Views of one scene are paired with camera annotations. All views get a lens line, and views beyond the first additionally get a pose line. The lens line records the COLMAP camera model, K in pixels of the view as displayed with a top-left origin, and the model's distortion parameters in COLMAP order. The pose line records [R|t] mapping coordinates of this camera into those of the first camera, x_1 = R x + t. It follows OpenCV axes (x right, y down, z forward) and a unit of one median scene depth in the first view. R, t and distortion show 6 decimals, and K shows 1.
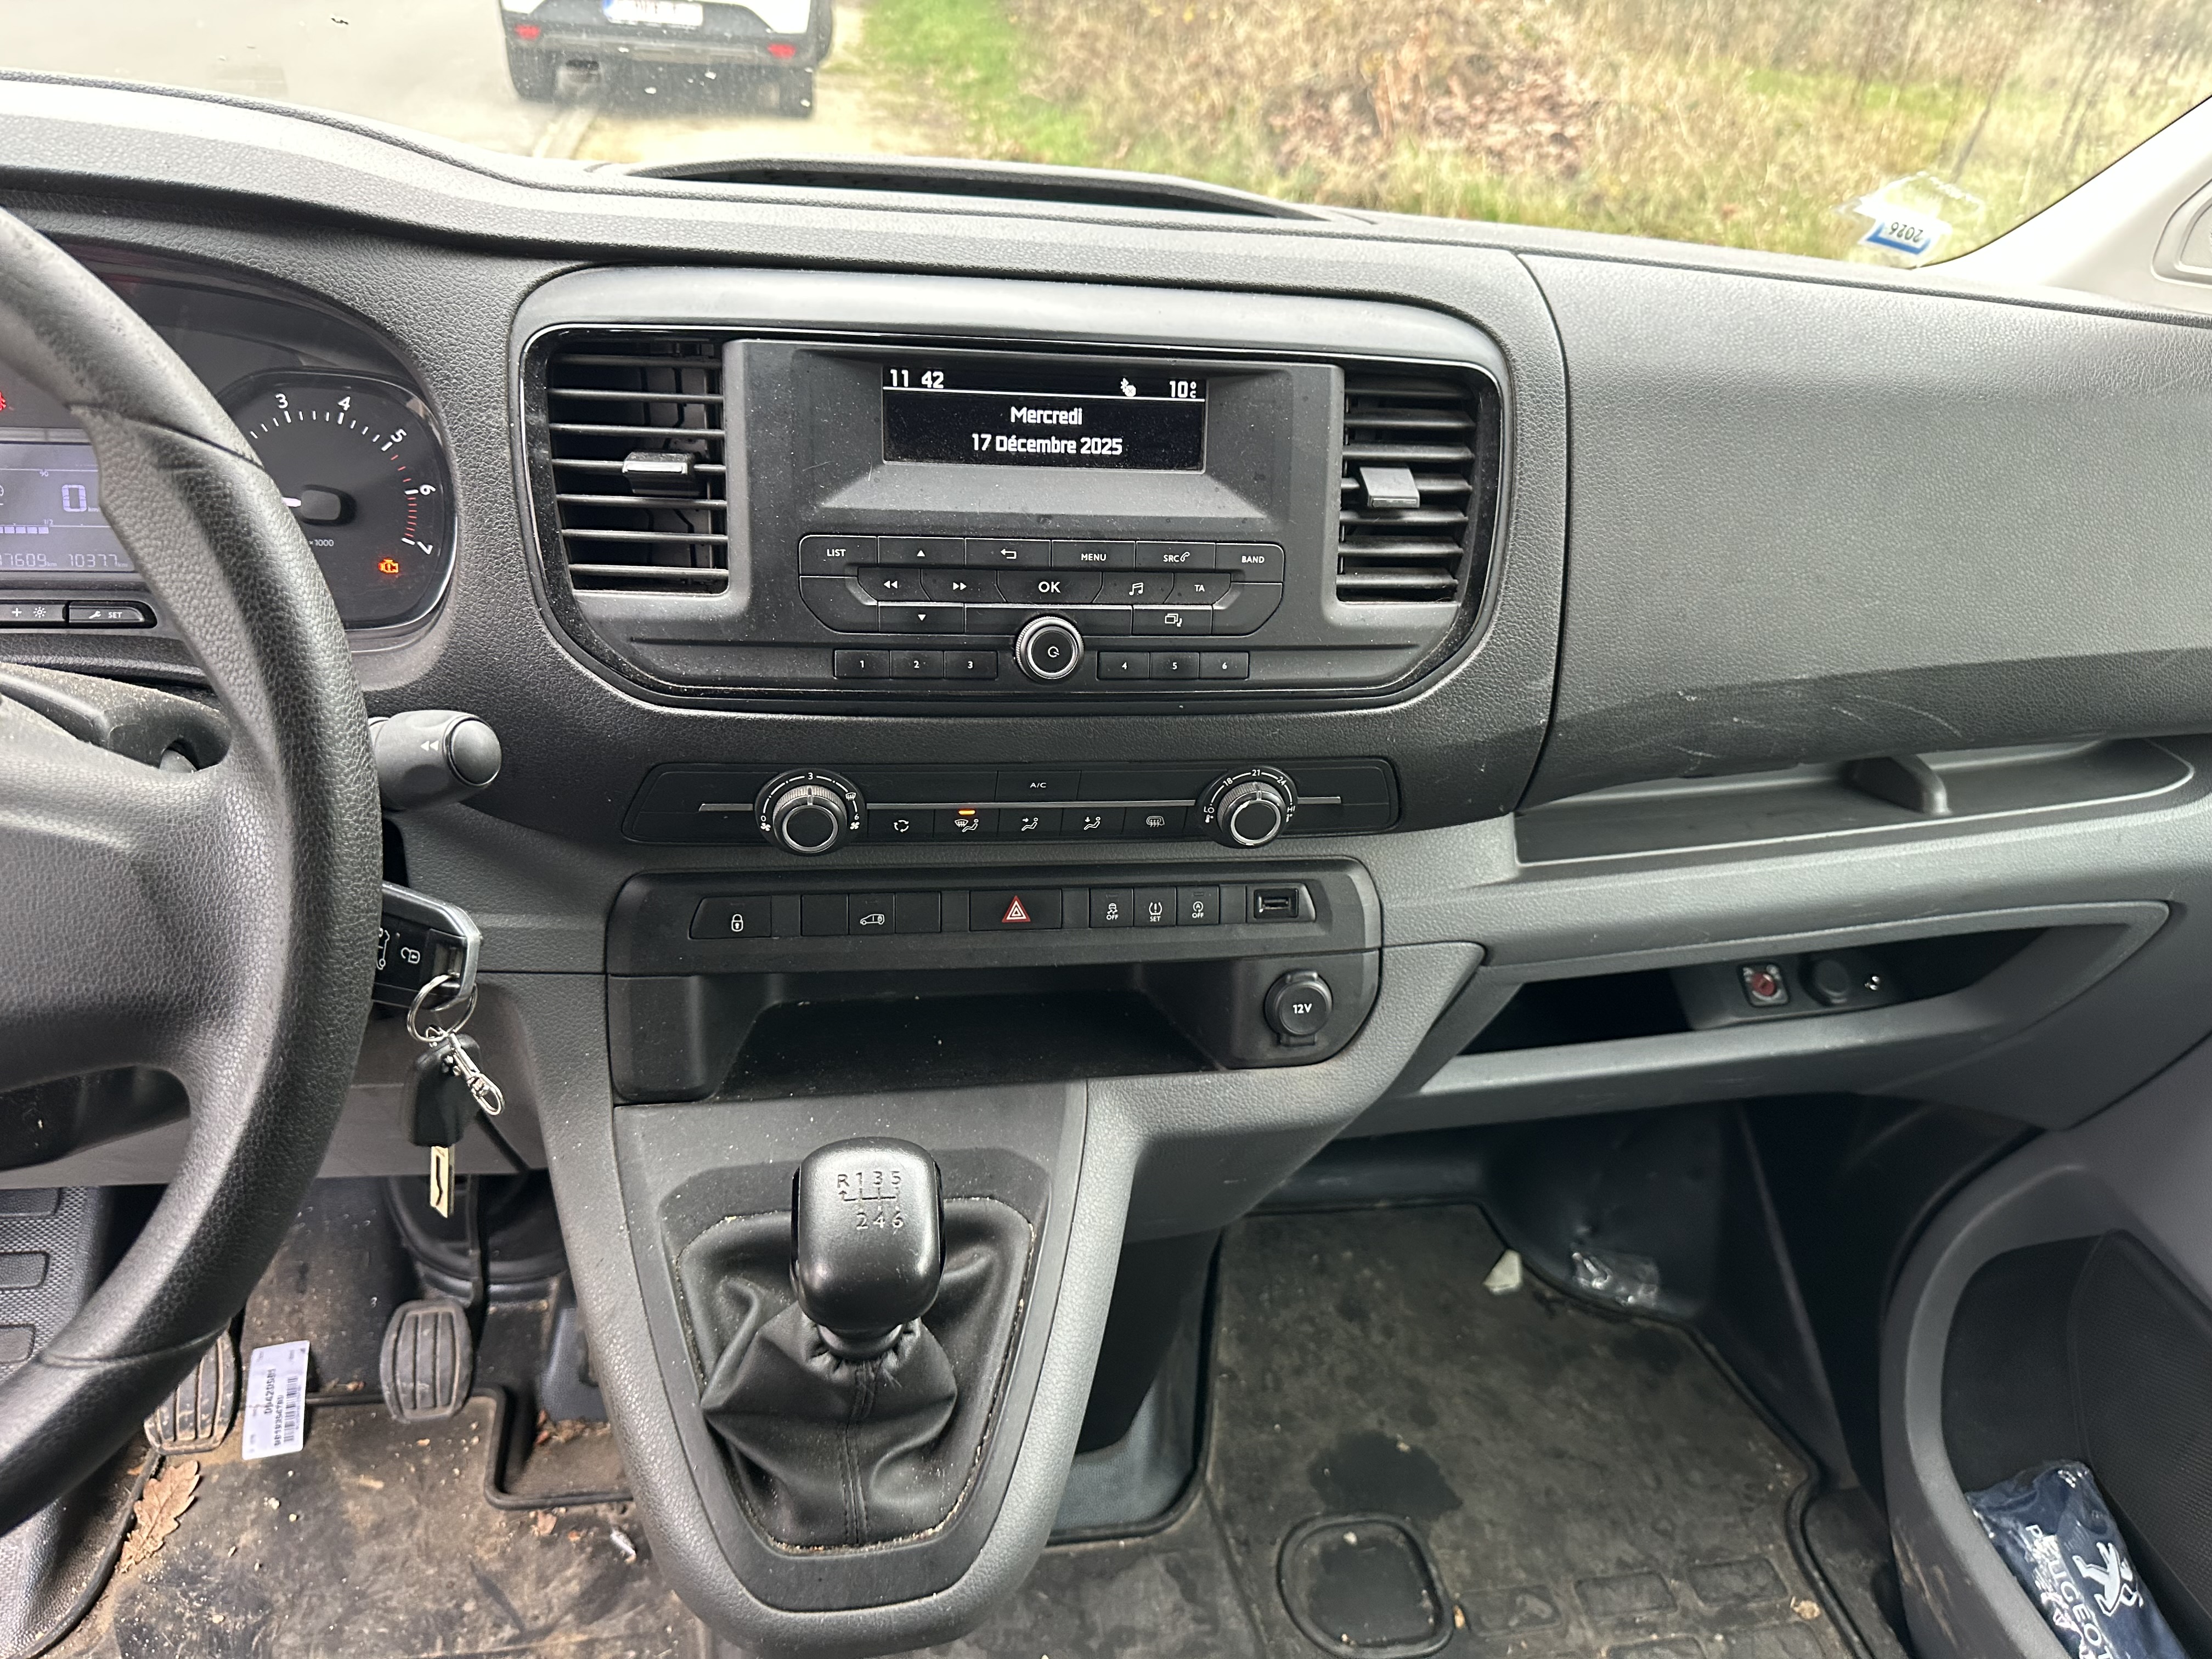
lens RADIAL K [[1564.2, 0, 1091.8], [0, 1564.2, 840.0], [0, 0, 1]] dist [0.050265, -0.089304]
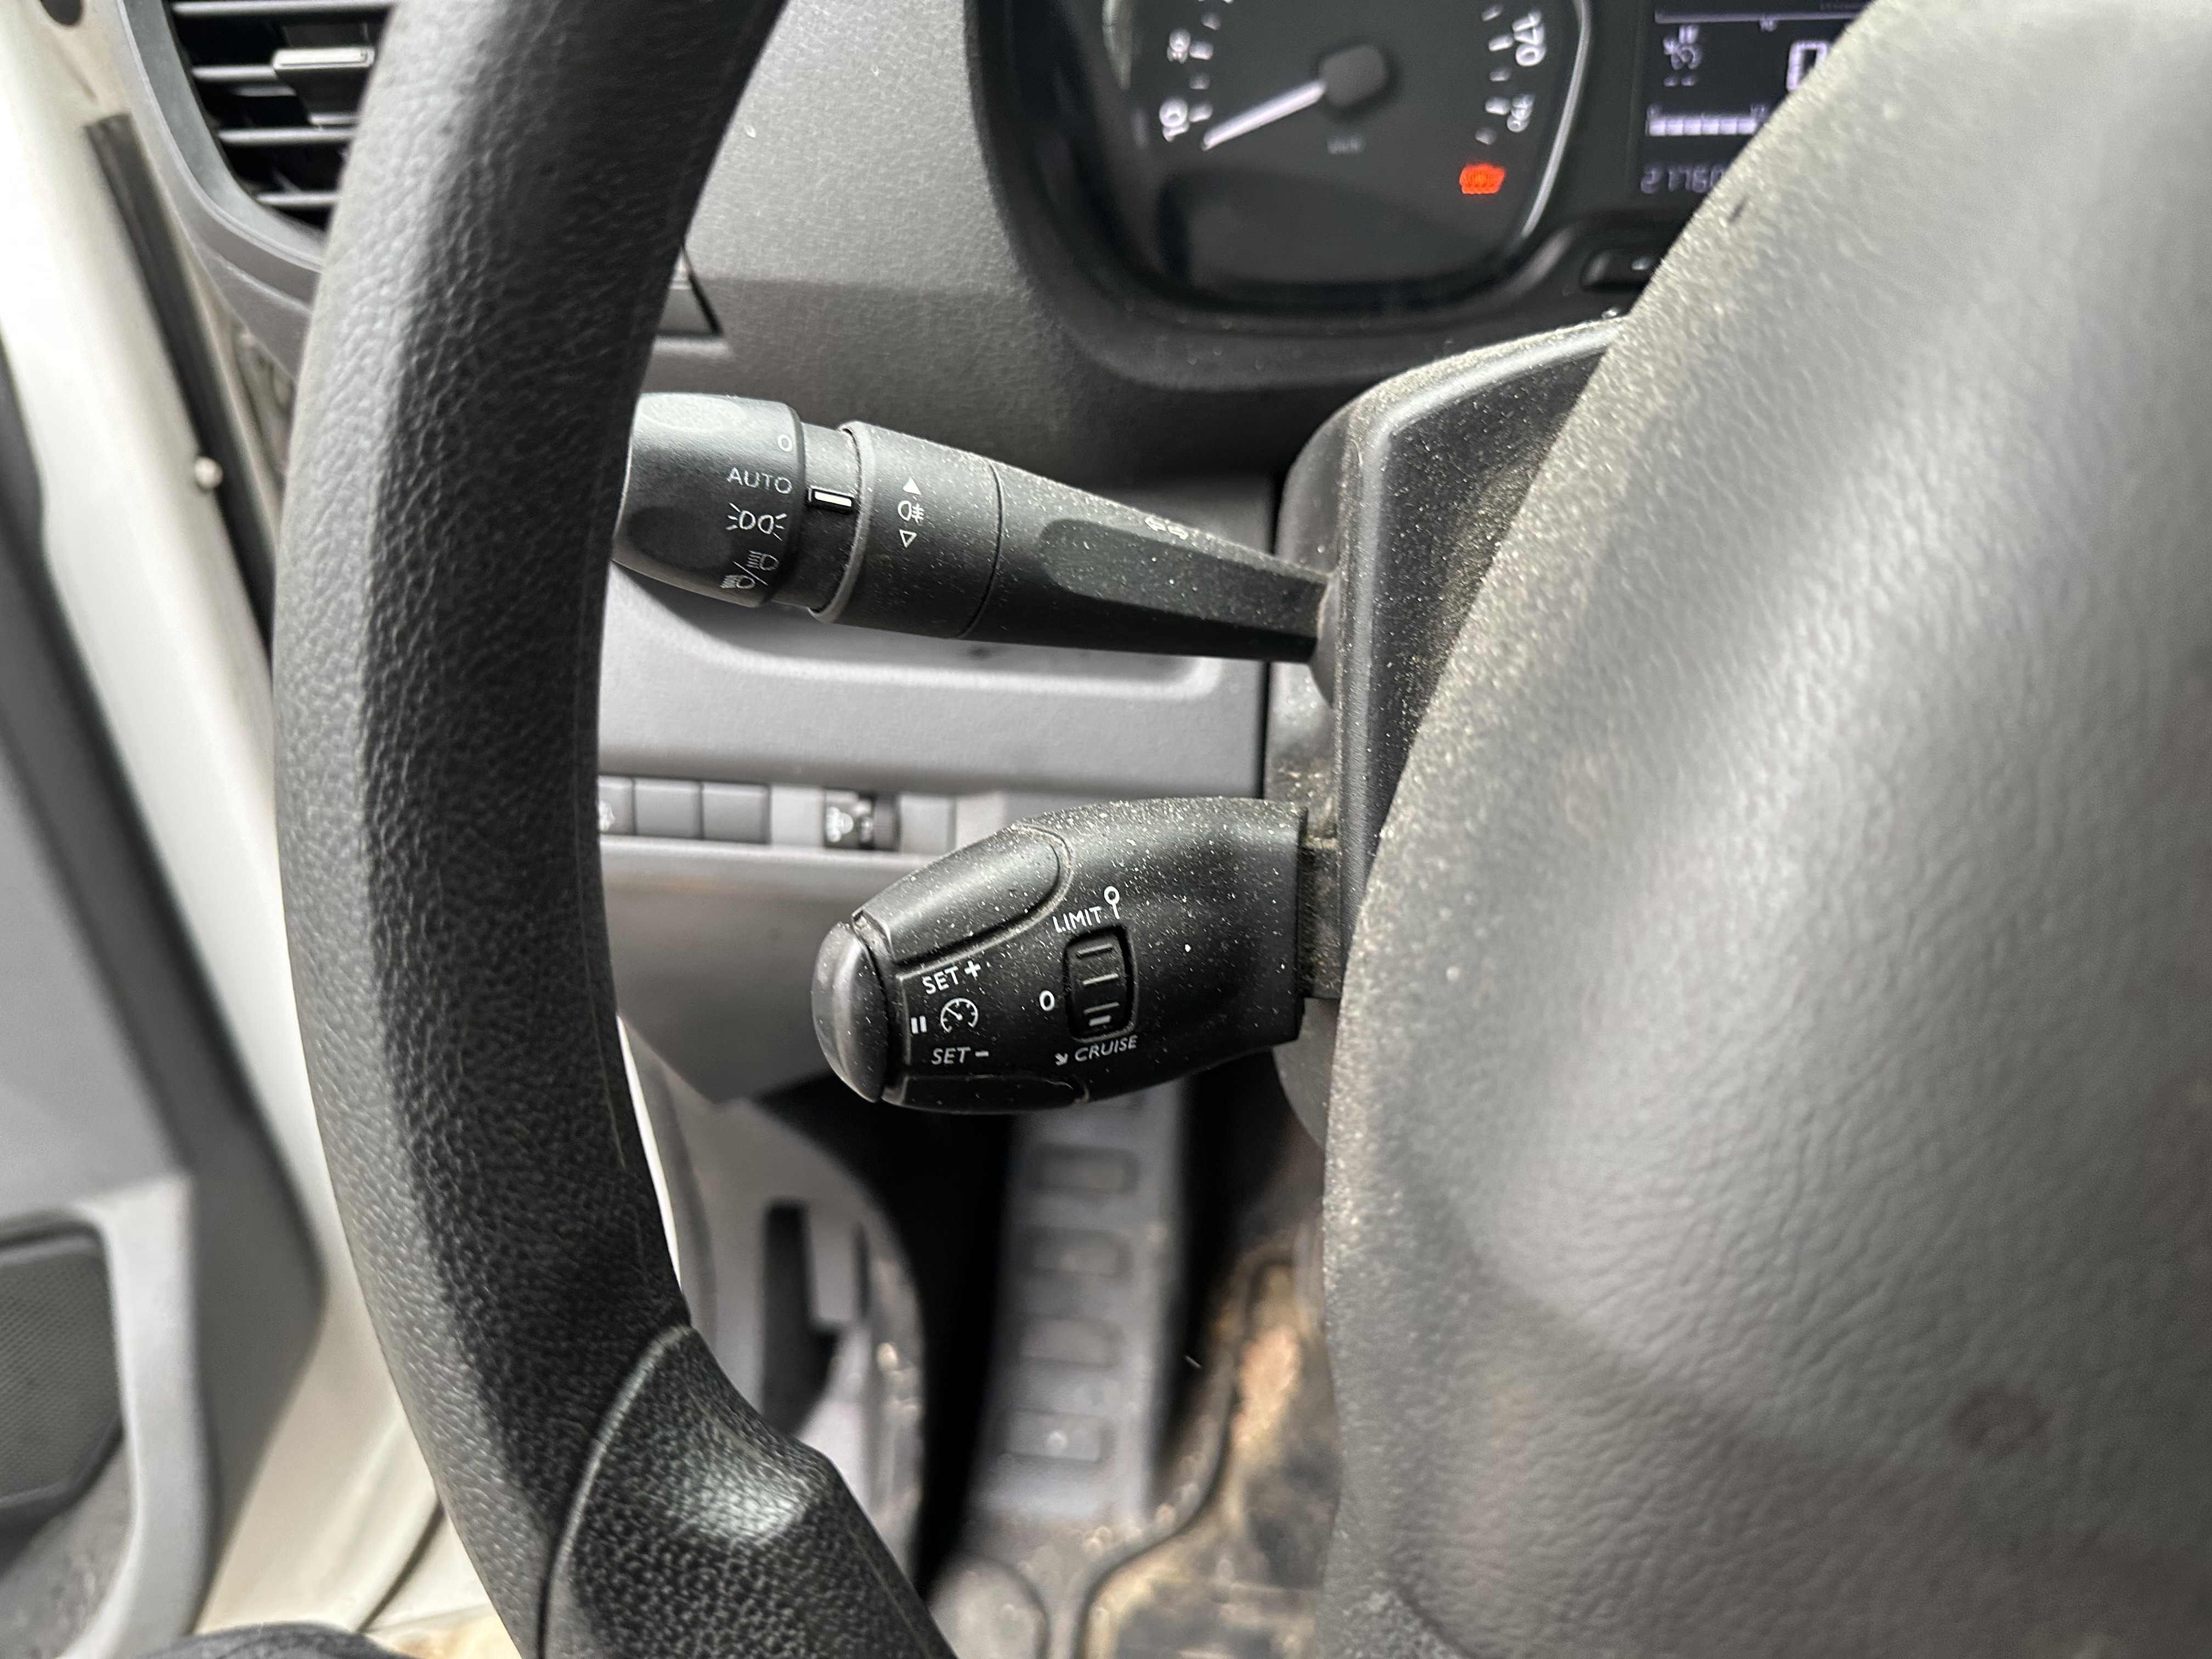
lens RADIAL K [[1560.2, 0, 1106.0], [0, 1560.2, 829.5], [0, 0, 1]] dist [0.035066, -0.038861]
pose [[0.940563, 0.085173, -0.328765, -0.729273], [-0.034203, 0.986876, 0.157818, -0.020679], [0.337892, -0.137193, 0.931132, 0.347483]]
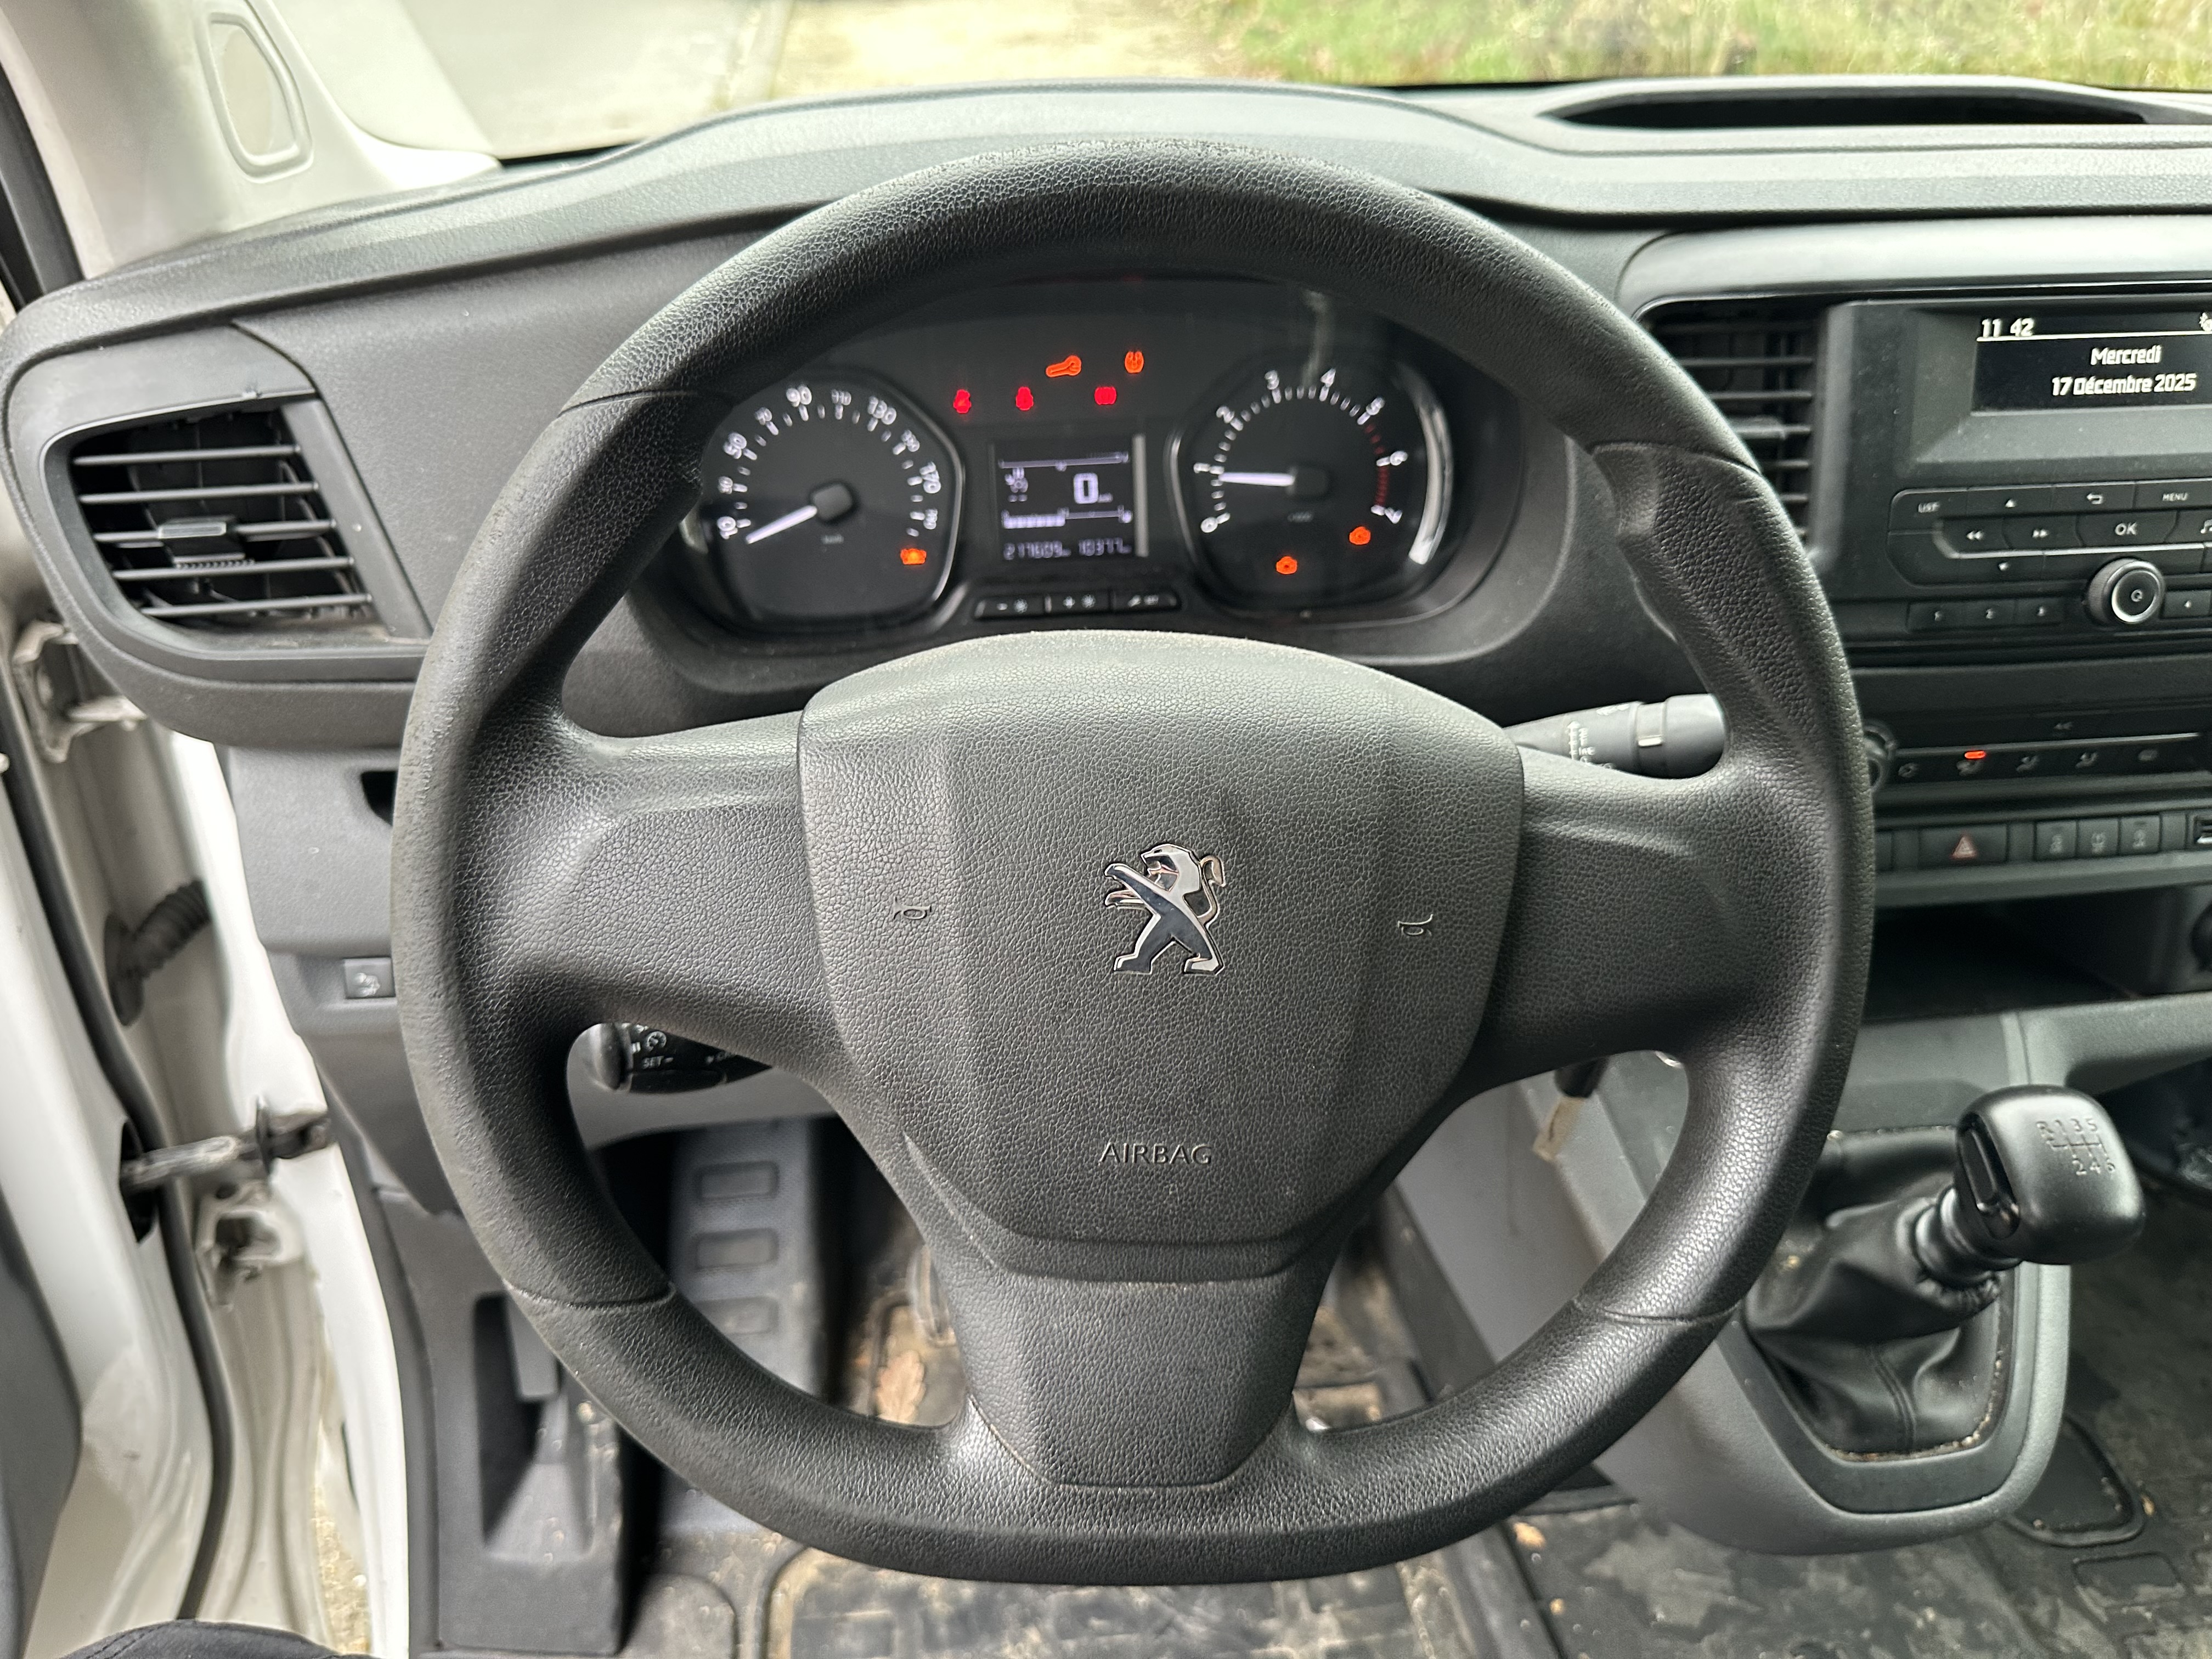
lens RADIAL K [[1560.2, 0, 1106.0], [0, 1560.2, 829.5], [0, 0, 1]] dist [0.035066, -0.038861]
pose [[0.994464, -0.032170, -0.100027, -0.576542], [0.039030, 0.996962, 0.067398, -0.062783], [0.097555, -0.070929, 0.992699, -0.072540]]
